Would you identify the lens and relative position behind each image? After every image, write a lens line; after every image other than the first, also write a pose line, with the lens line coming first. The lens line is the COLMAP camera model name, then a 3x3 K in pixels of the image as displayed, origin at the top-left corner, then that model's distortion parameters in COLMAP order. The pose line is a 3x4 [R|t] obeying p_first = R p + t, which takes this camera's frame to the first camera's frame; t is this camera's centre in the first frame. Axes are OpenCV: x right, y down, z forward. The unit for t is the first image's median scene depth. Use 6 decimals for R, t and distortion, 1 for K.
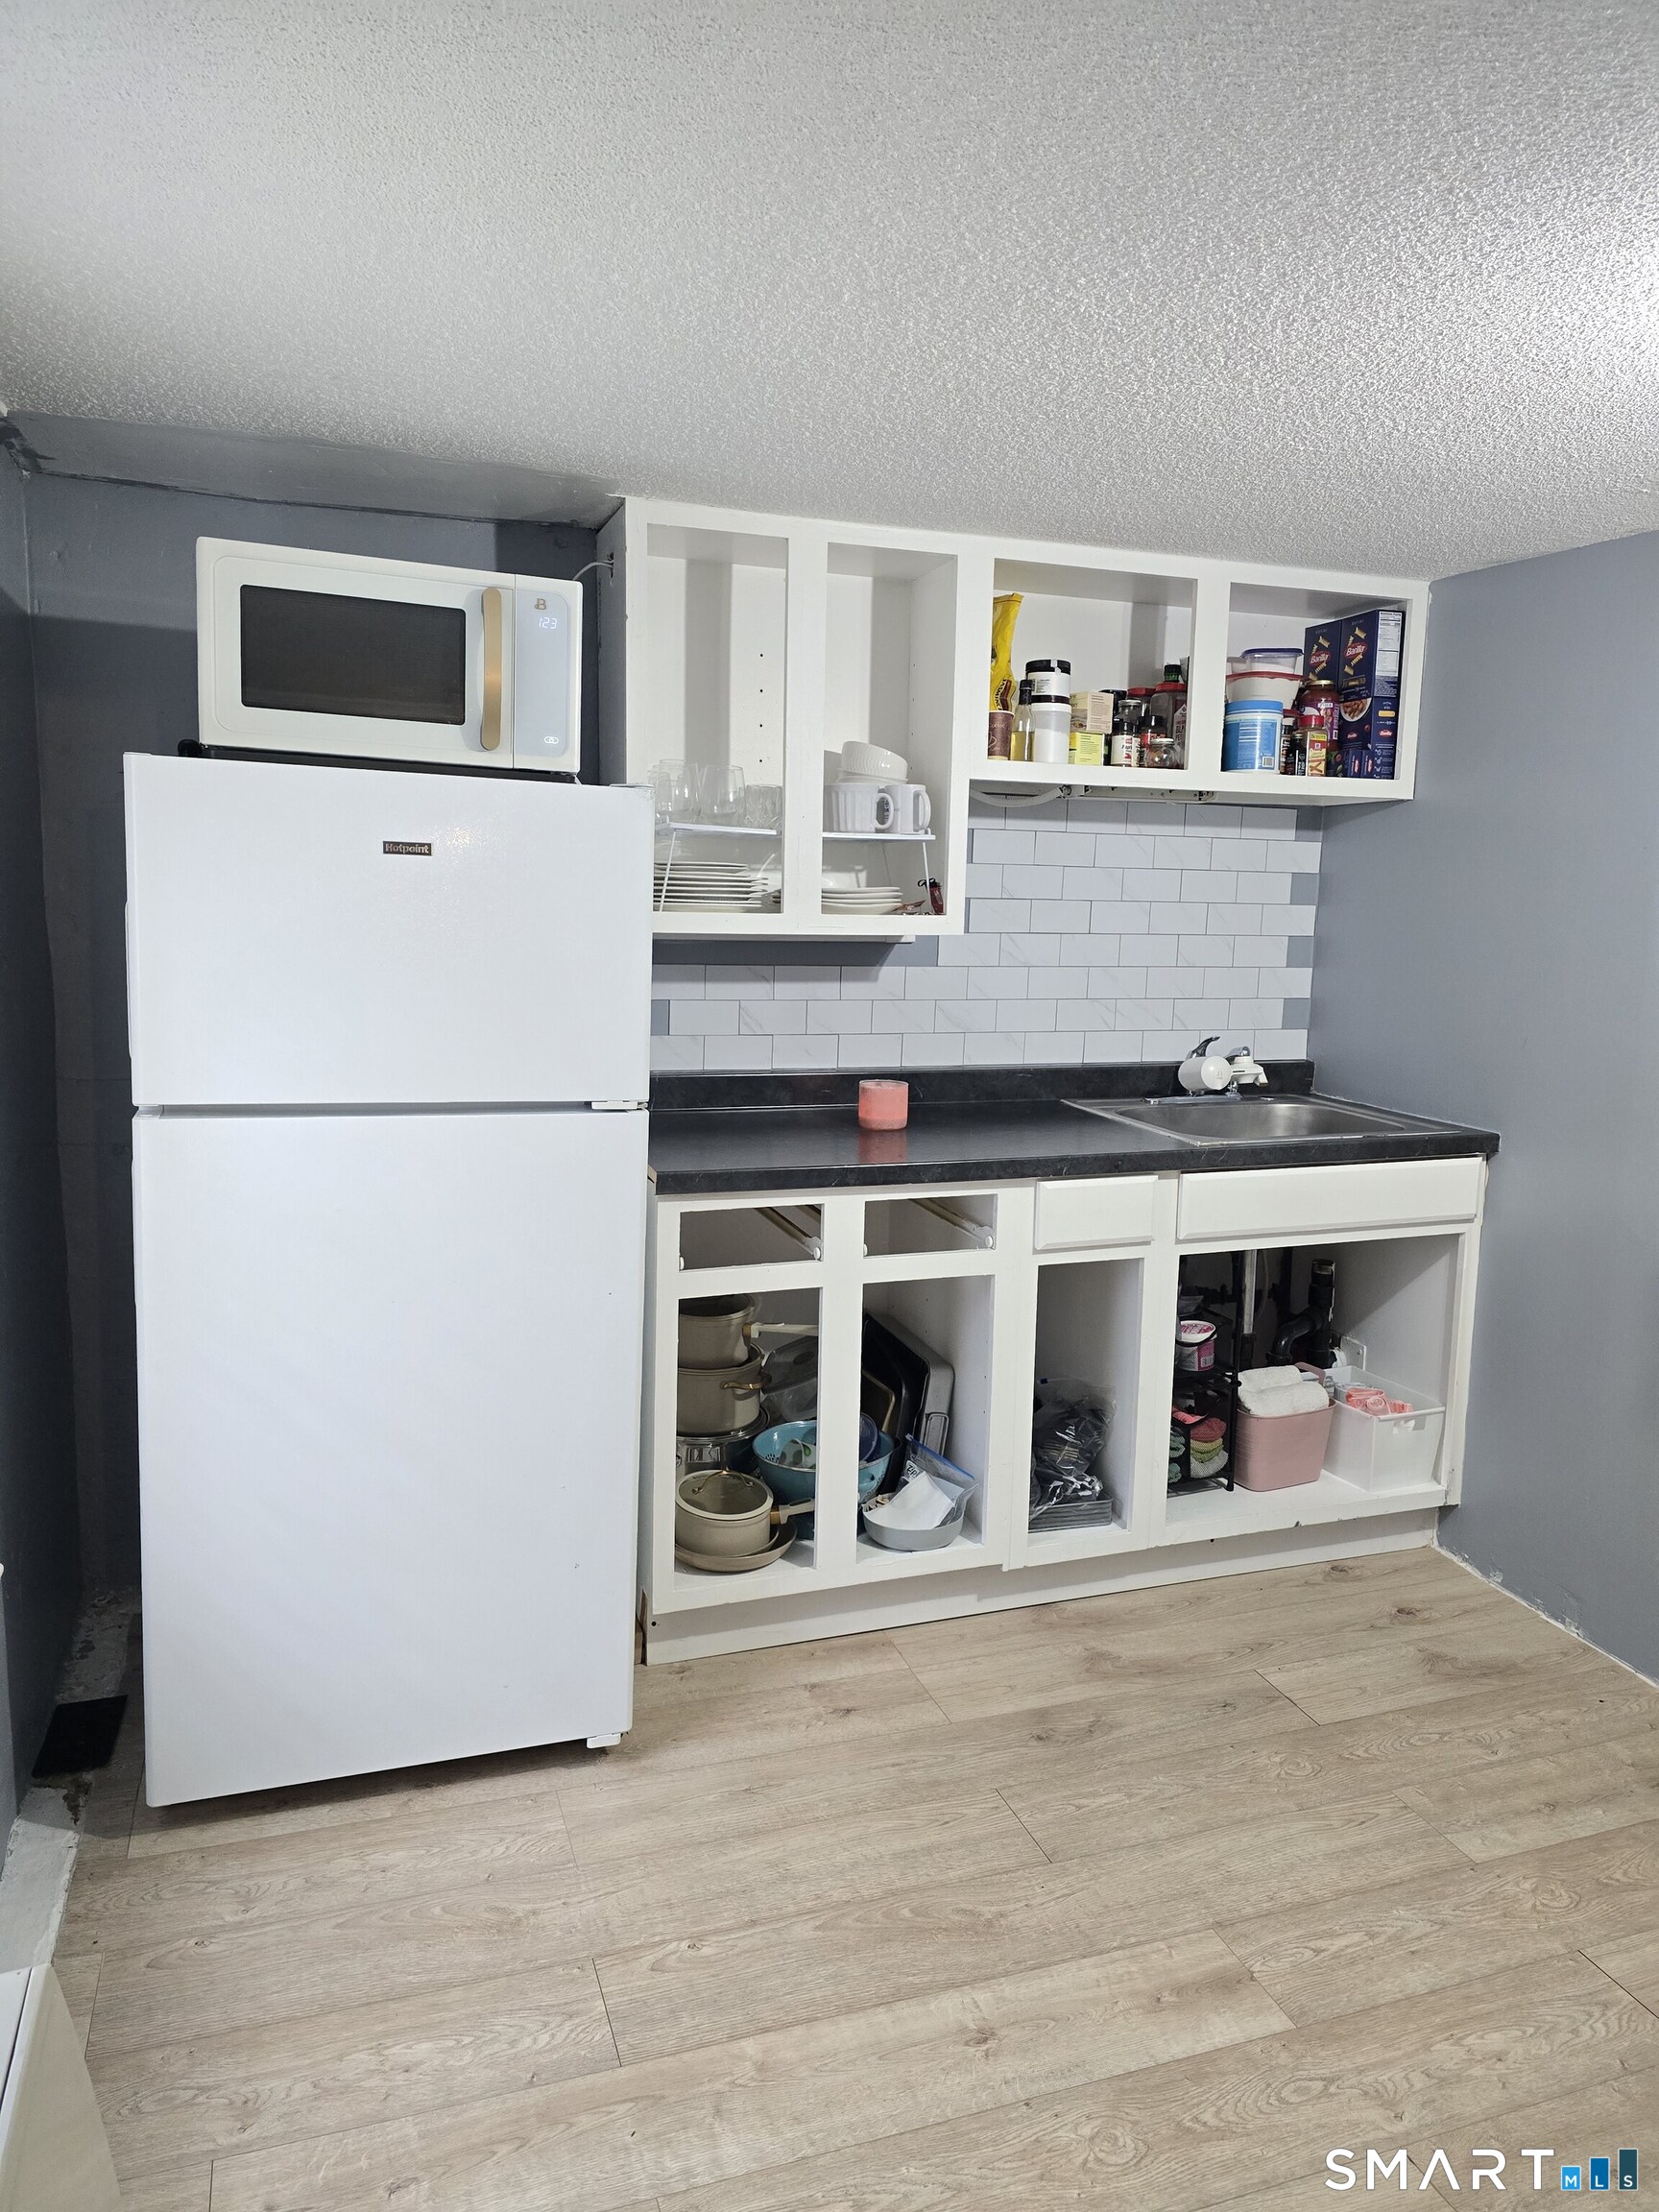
lens RADIAL K [[1501.3, 0, 826.1], [0, 1501.3, 1095.2], [0, 0, 1]] dist [0.024006, -0.029888]
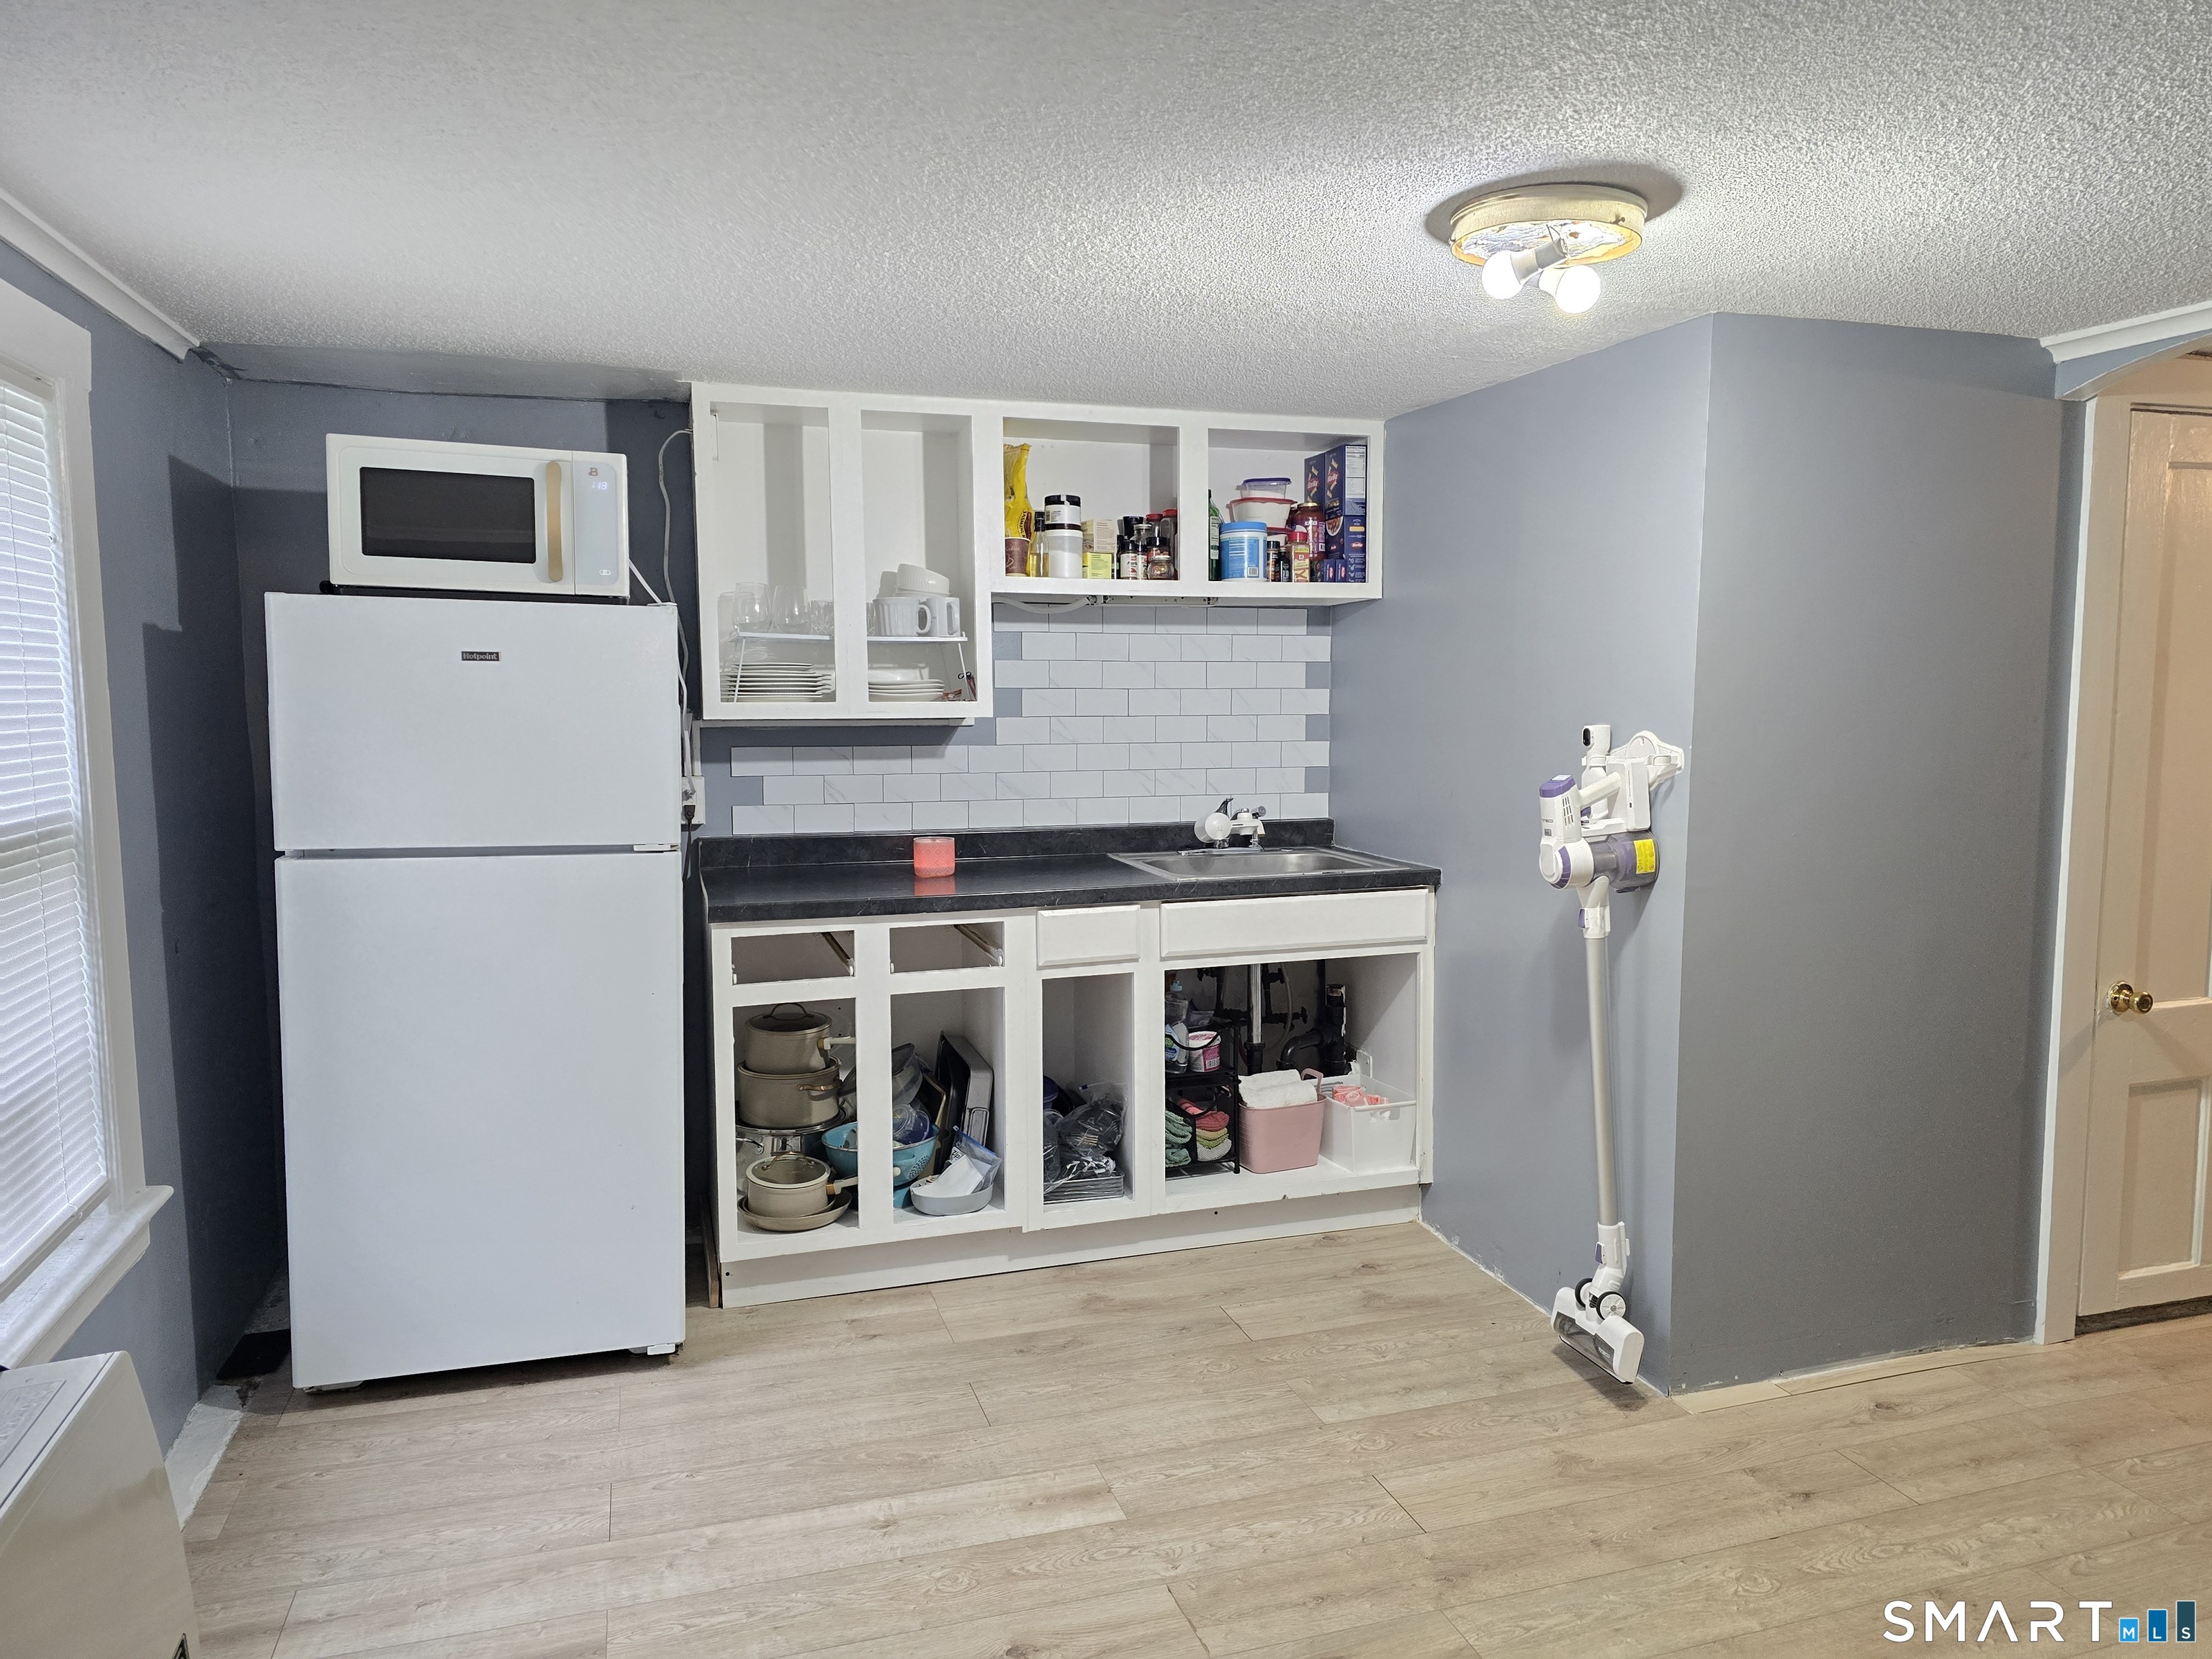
lens RADIAL K [[1501.3, 0, 1113.4], [0, 1501.3, 829.8], [0, 0, 1]] dist [0.024006, -0.029888]
pose [[0.999416, -0.023614, -0.024714, 0.239615], [0.022398, 0.998578, -0.048370, 0.052187], [0.025821, 0.047788, 0.998524, -0.245555]]
